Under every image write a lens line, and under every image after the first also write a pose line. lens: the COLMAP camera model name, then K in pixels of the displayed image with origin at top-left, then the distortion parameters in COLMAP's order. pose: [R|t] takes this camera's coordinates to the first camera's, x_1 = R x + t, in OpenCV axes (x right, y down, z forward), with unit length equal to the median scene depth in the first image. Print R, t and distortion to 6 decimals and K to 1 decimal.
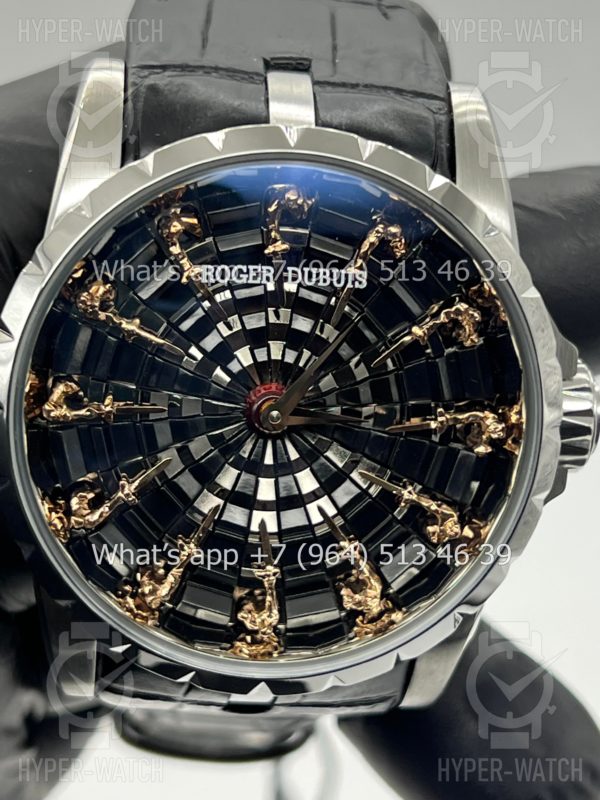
lens RADIAL K [[2239.8, 0, 300.0], [0, 2239.8, 400.0], [0, 0, 1]] dist [0.380963, -0.386695]
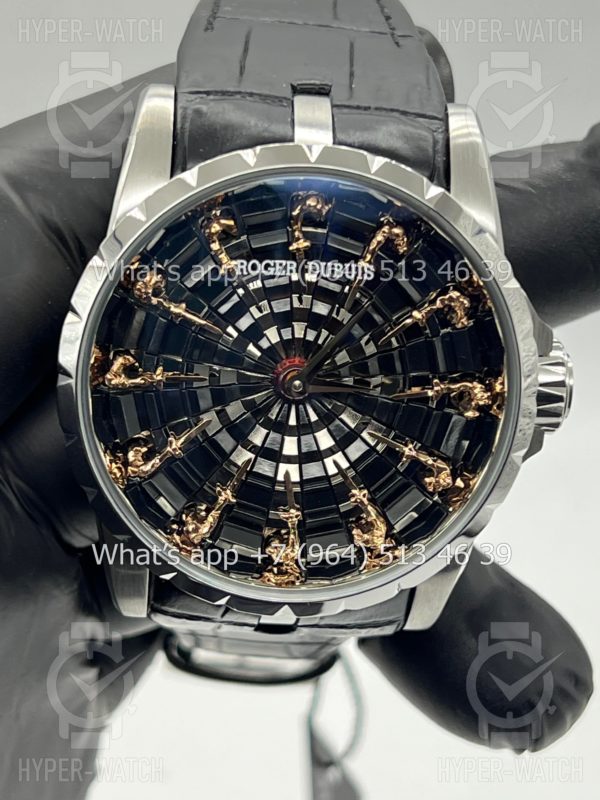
lens RADIAL K [[2239.8, 0, 300.0], [0, 2239.8, 400.0], [0, 0, 1]] dist [0.380963, -0.386695]
pose [[0.999533, 0.007984, -0.029485, 0.025380], [-0.007390, 0.999768, 0.020214, -0.008967], [0.029639, -0.019987, 0.999361, -0.197651]]
